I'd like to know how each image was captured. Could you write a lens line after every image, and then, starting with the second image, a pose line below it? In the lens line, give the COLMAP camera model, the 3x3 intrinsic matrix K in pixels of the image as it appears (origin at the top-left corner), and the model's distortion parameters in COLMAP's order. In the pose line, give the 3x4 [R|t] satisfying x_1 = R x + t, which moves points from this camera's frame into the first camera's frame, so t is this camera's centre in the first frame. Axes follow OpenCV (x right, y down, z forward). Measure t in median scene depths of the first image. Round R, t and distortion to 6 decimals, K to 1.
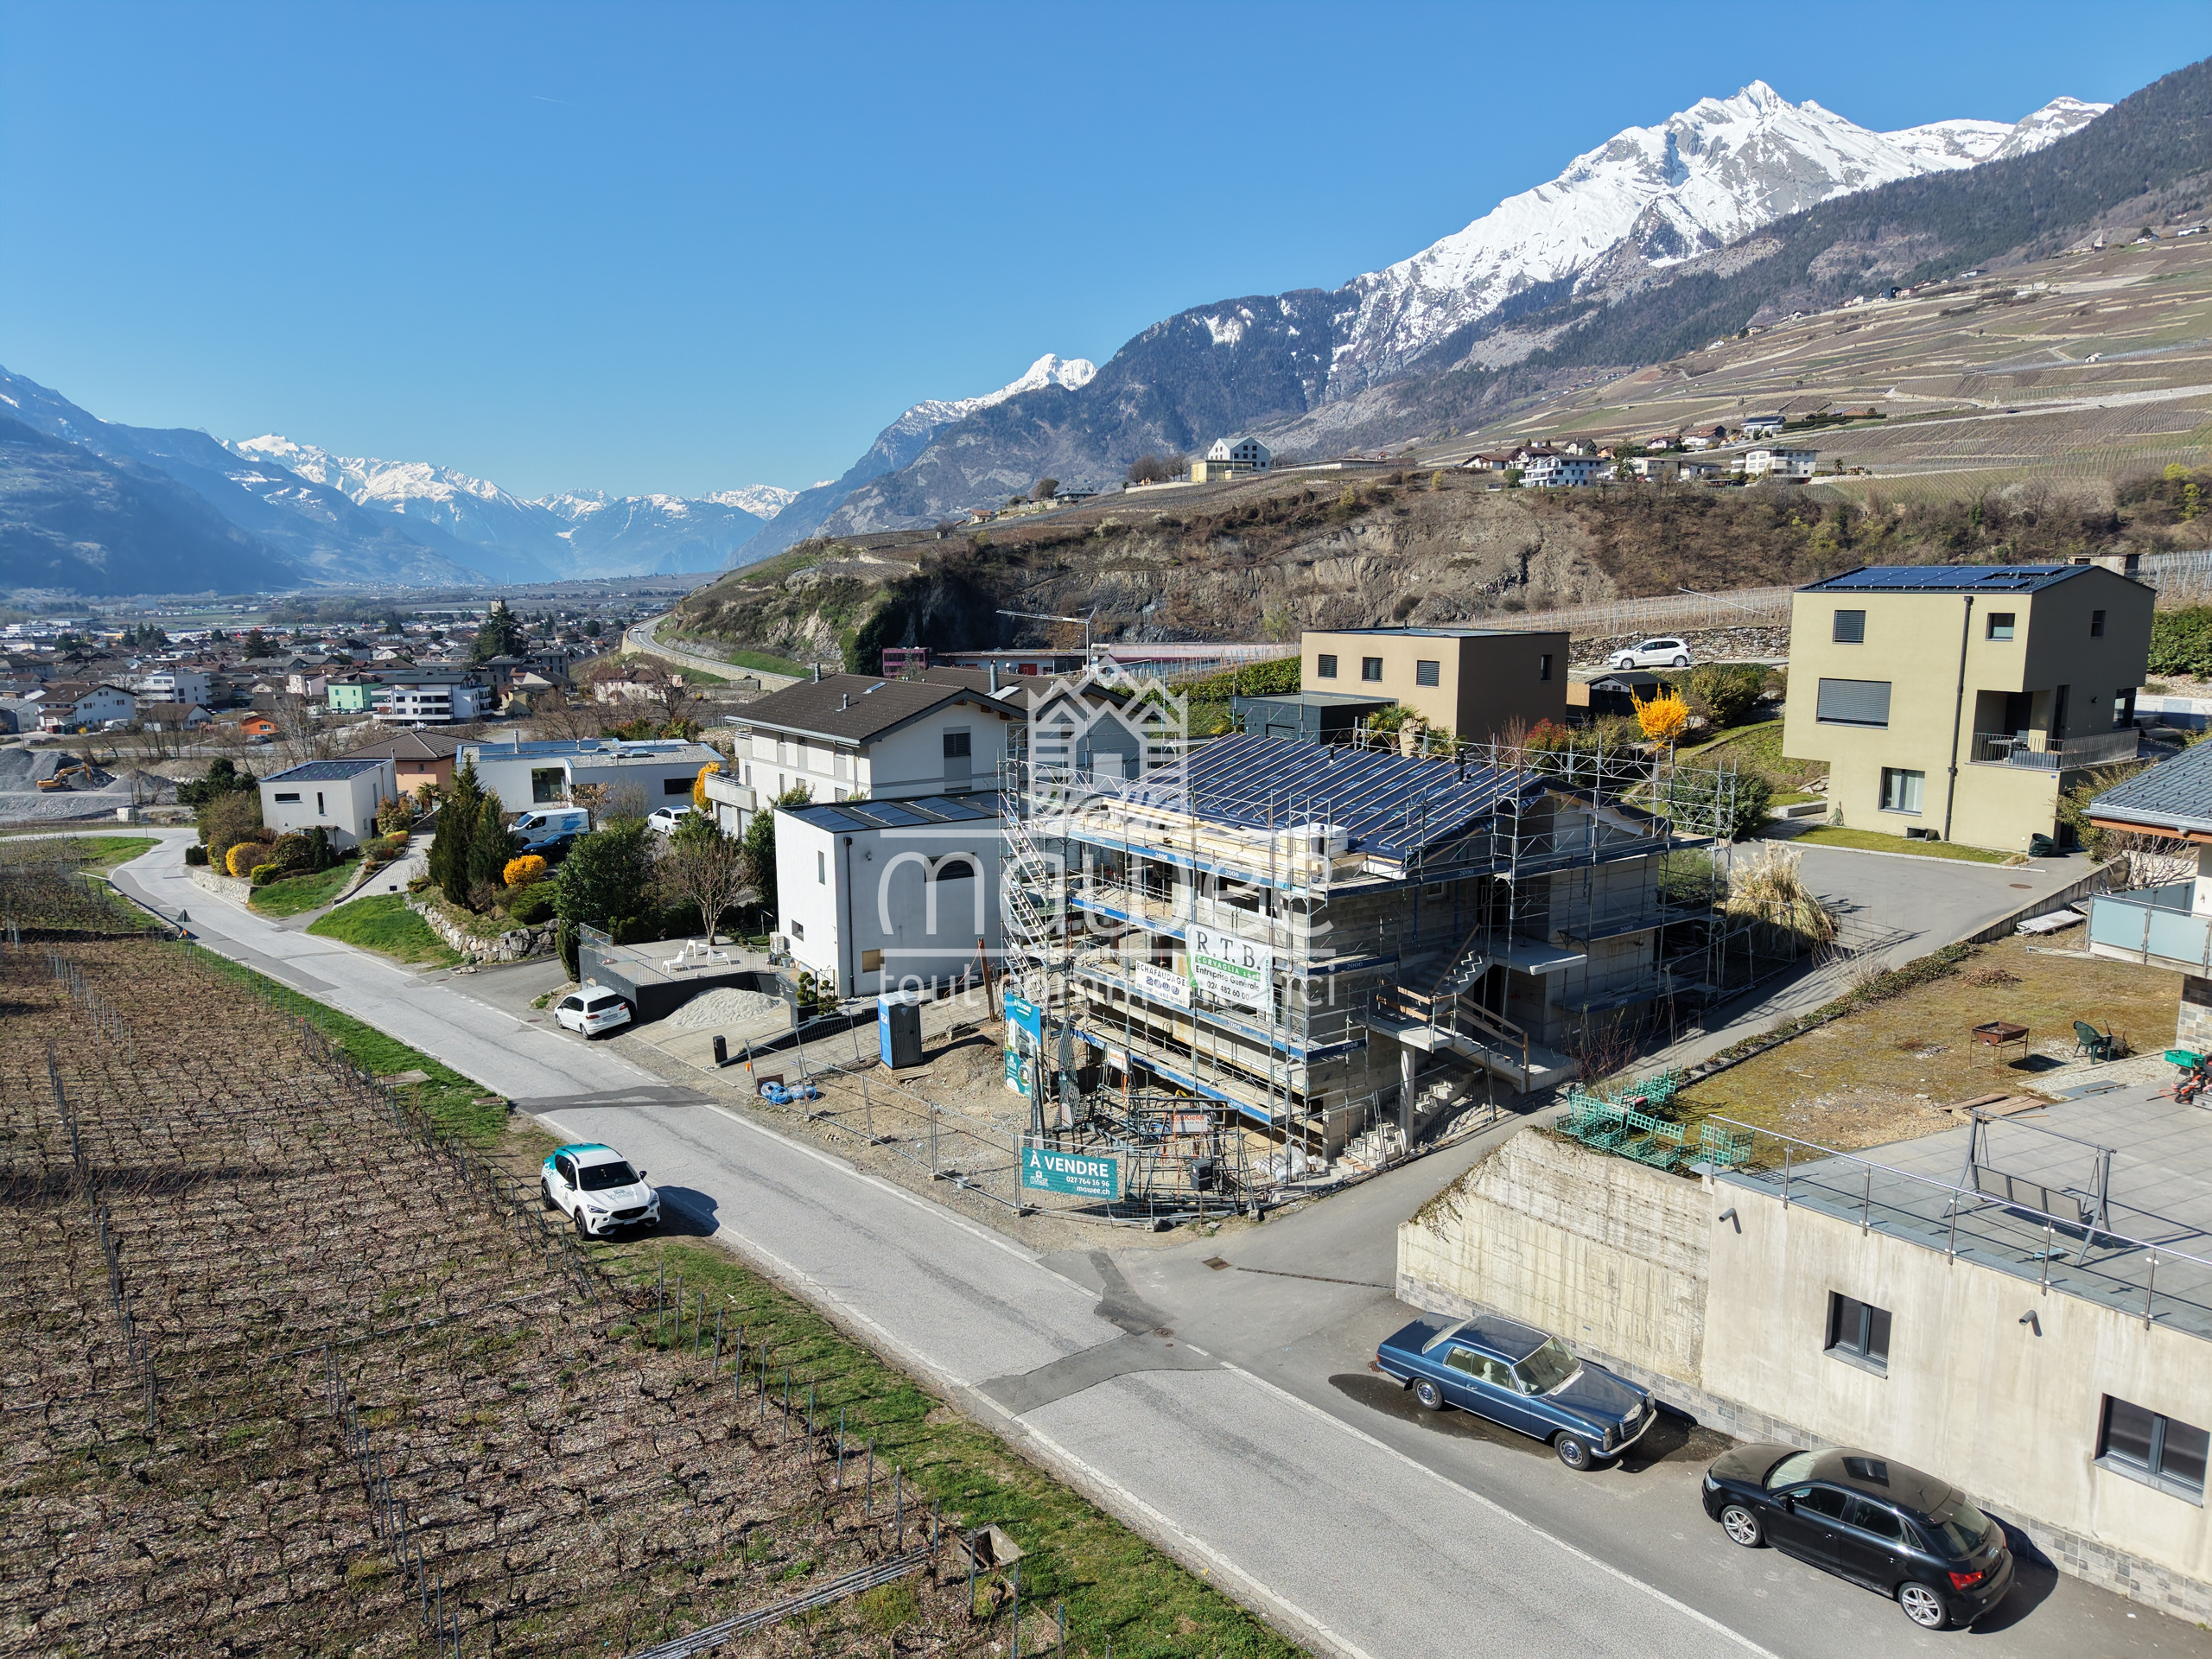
lens RADIAL K [[1476.3, 0, 1094.2], [0, 1476.3, 832.6], [0, 0, 1]] dist [0.039621, -0.050000]
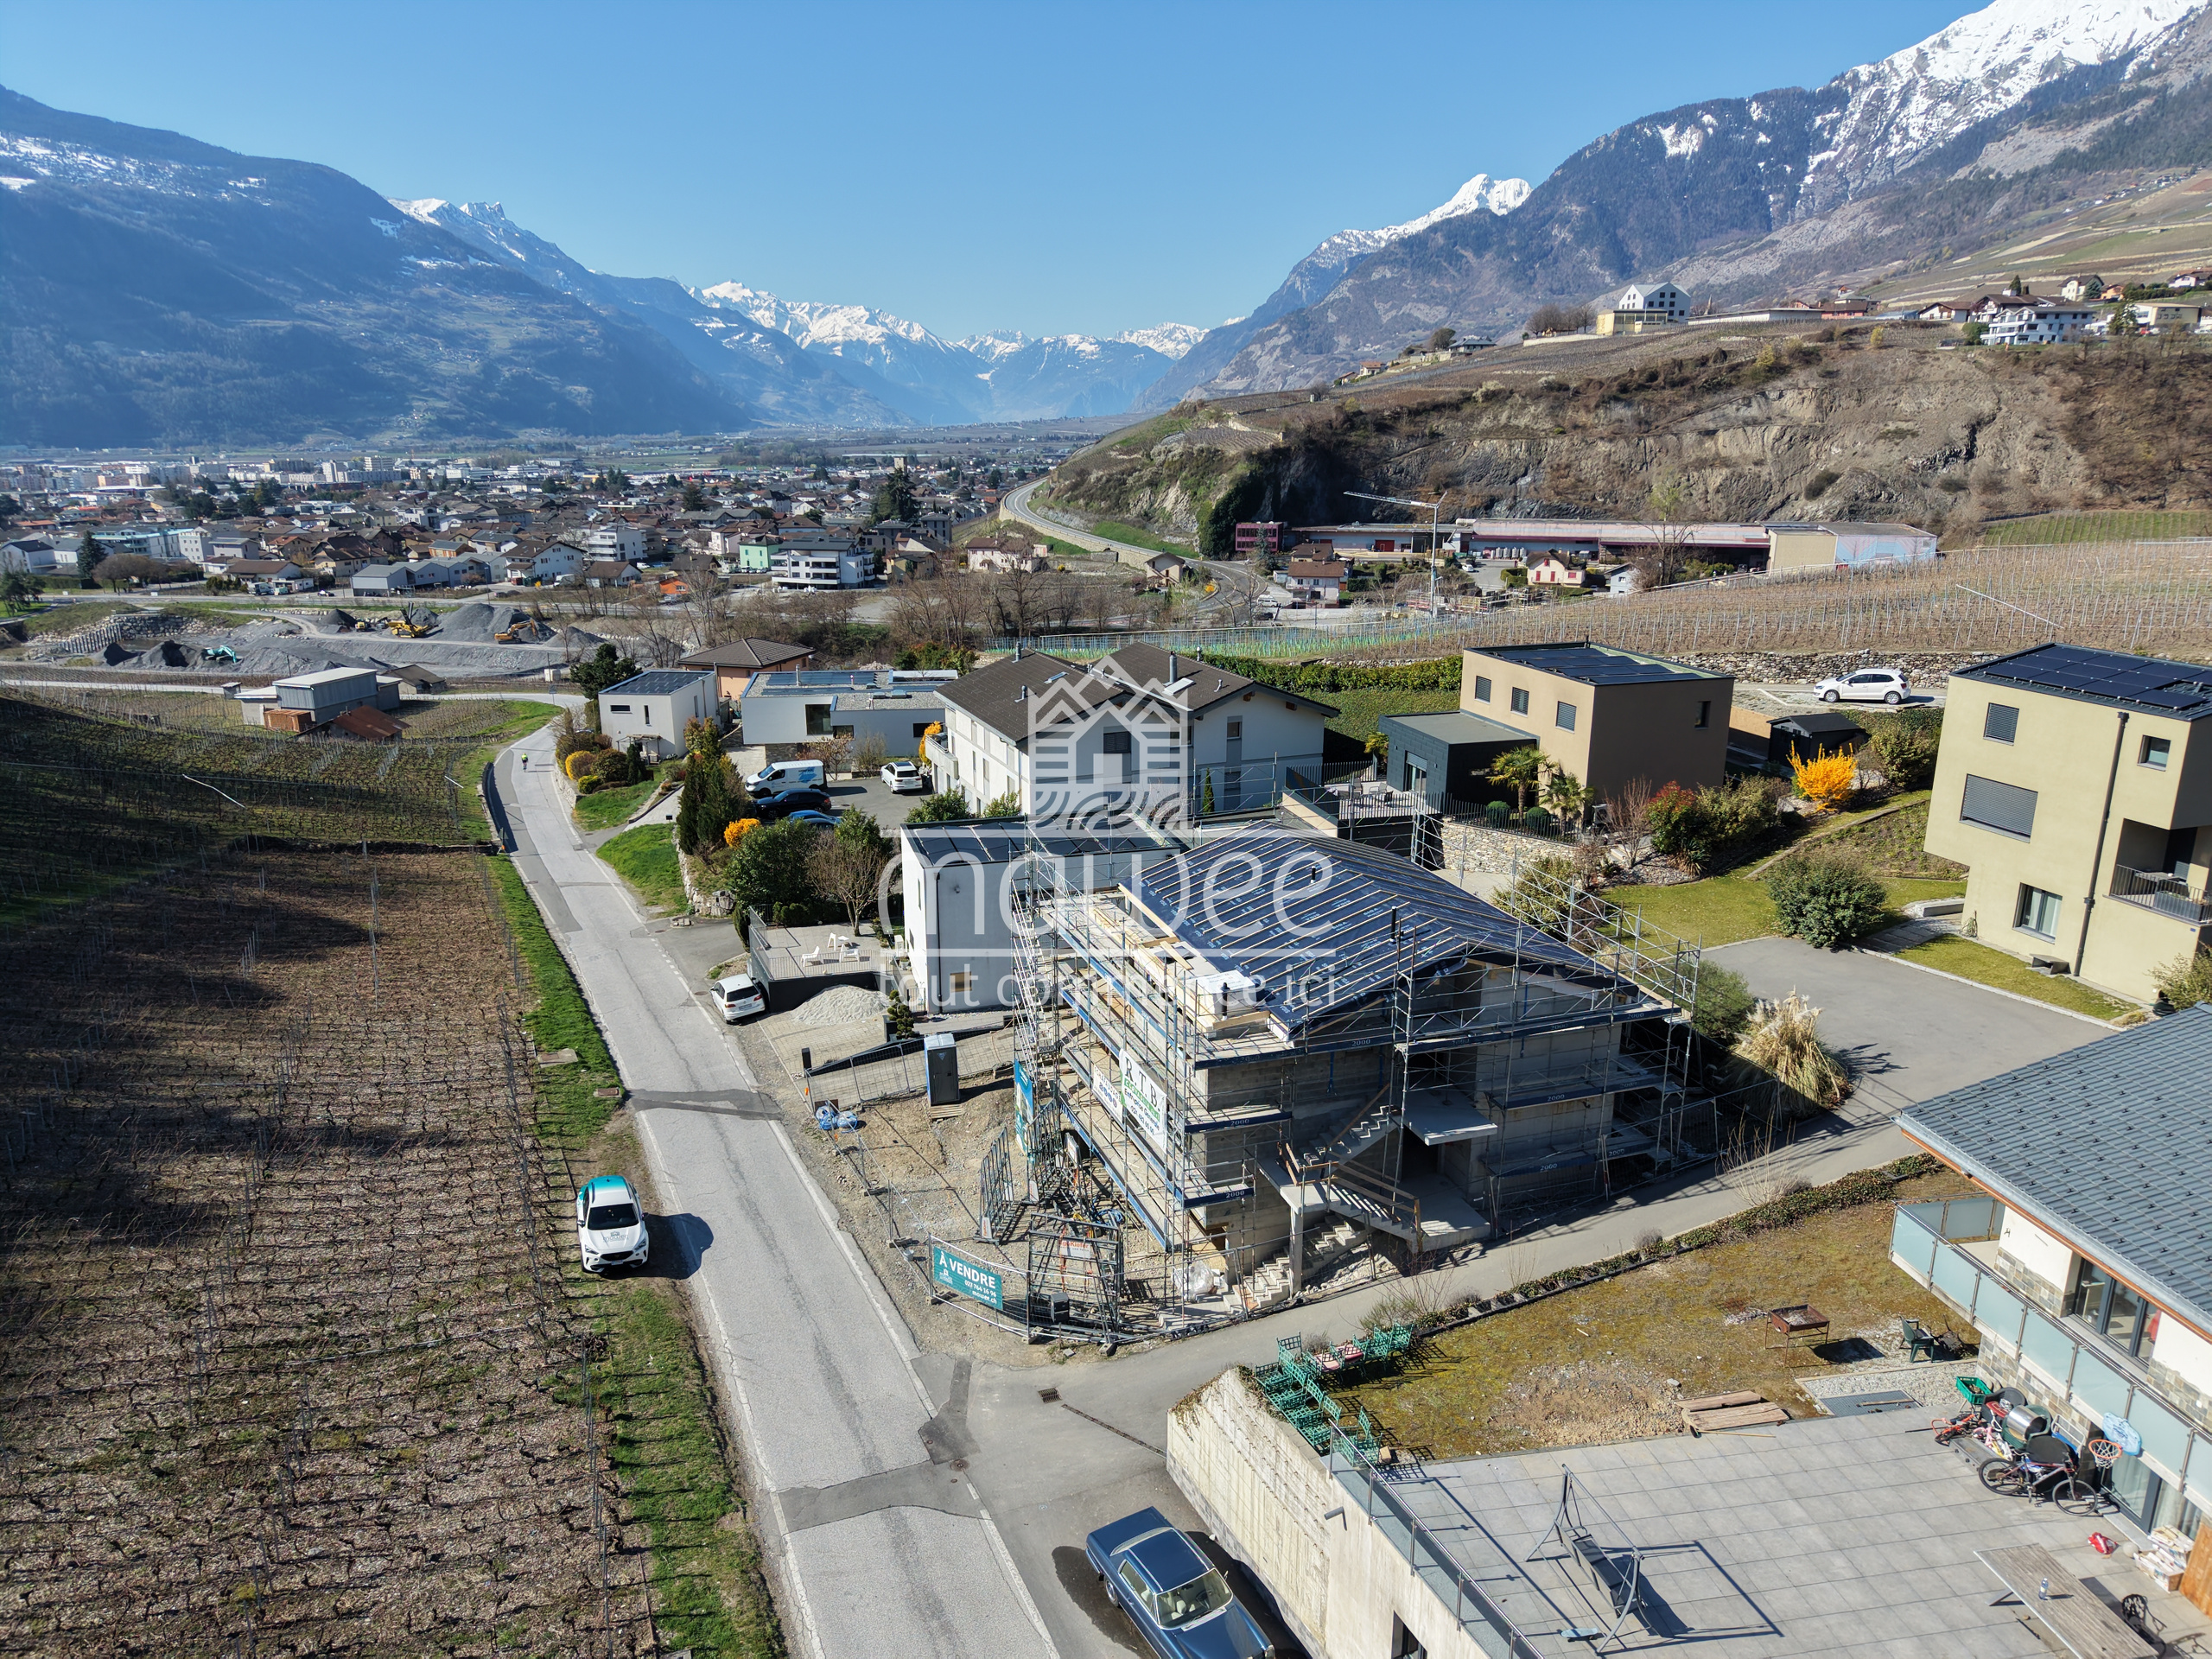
lens RADIAL K [[1478.9, 0, 1095.3], [0, 1478.9, 829.1], [0, 0, 1]] dist [0.017847, -0.015354]
pose [[0.965093, 0.072913, -0.251554, 0.112809], [-0.047415, 0.993237, 0.105982, -0.077583], [0.257580, -0.090355, 0.962023, -0.007388]]
